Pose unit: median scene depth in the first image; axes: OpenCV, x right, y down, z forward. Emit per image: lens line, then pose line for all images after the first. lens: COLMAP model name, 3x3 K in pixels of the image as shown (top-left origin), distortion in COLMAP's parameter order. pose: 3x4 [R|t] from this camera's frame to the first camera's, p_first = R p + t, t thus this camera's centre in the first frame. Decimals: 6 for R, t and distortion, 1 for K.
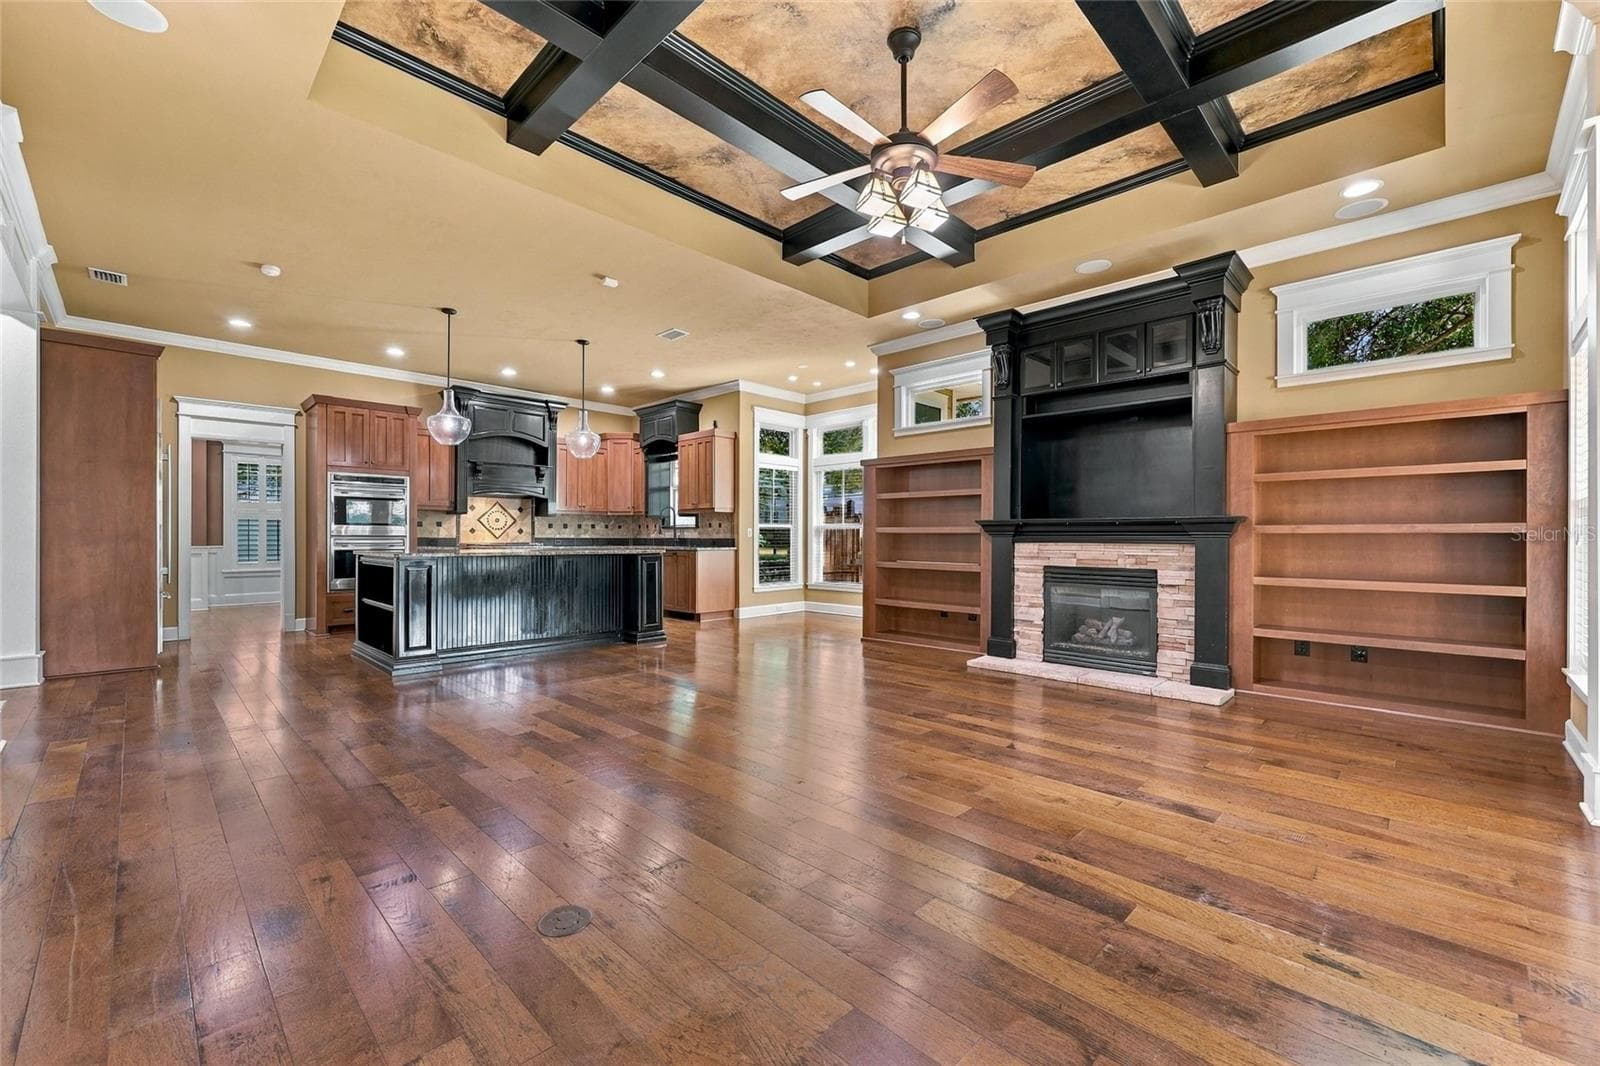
lens RADIAL K [[654.3, 0, 798.9], [0, 654.3, 537.0], [0, 0, 1]] dist [0.003894, -0.000567]
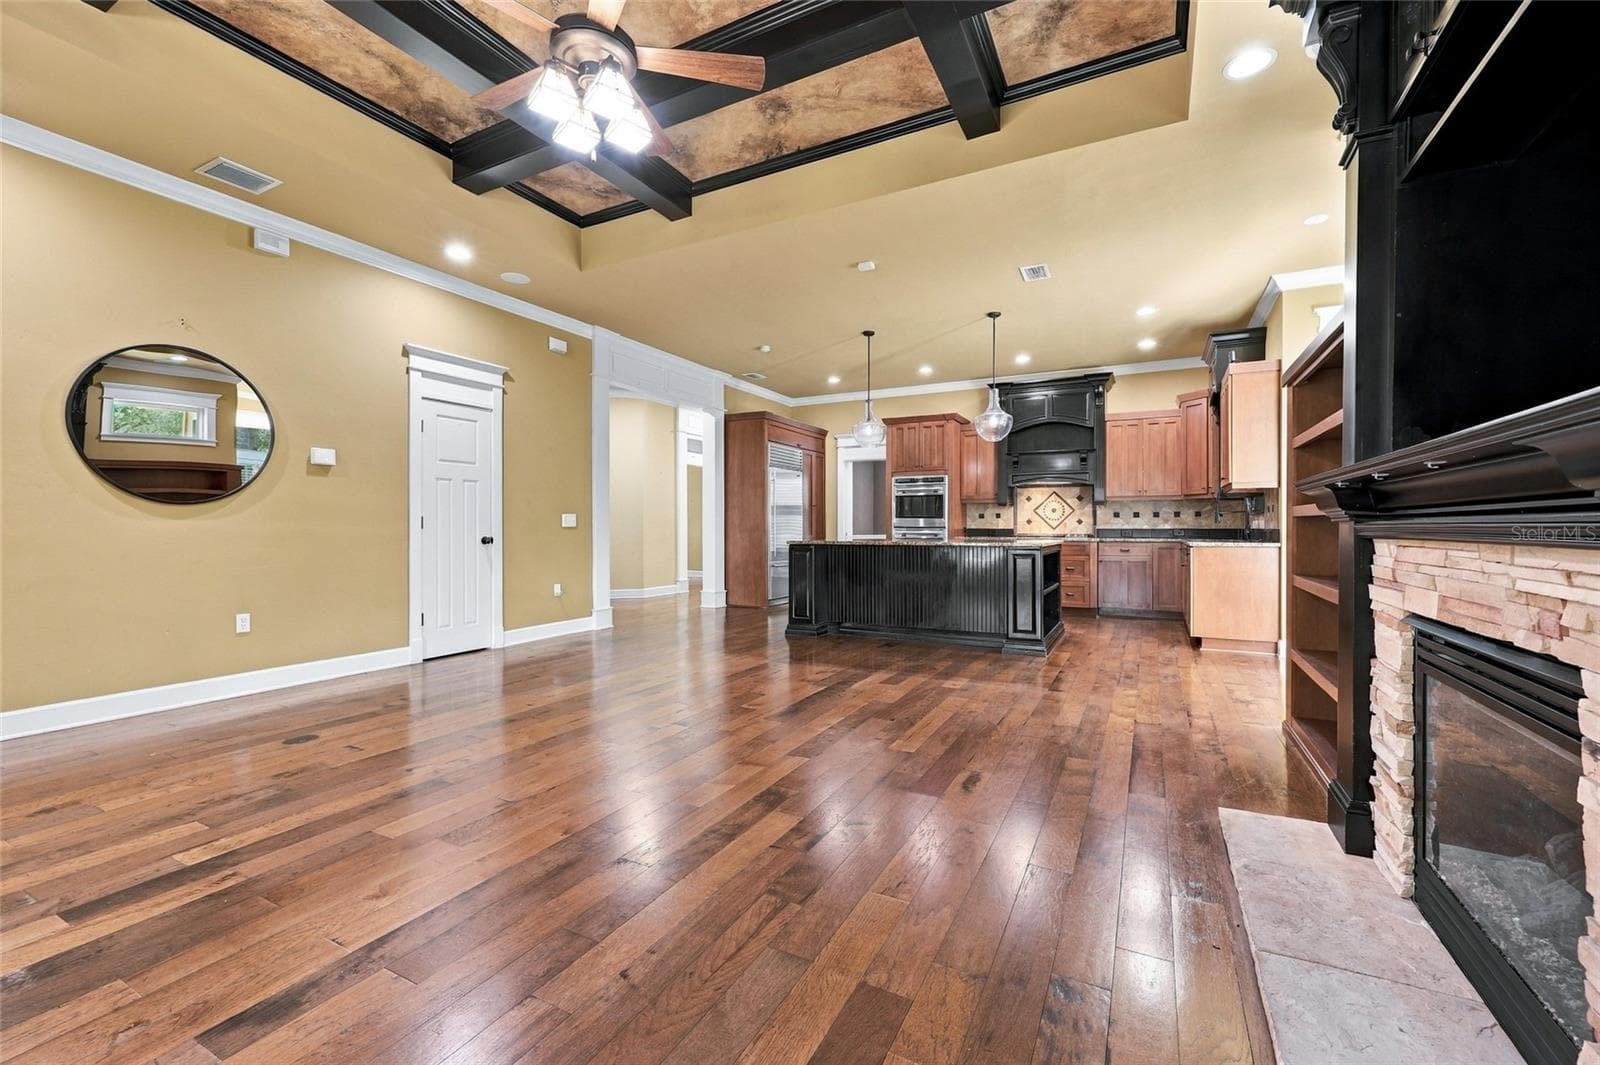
lens RADIAL K [[654.3, 0, 800.4], [0, 654.3, 529.0], [0, 0, 1]] dist [0.003894, -0.000567]
pose [[0.284237, -0.000063, -0.958754, 0.396496], [0.001466, 0.999999, 0.000369, 0.001140], [0.958753, -0.001510, 0.284237, 0.402782]]
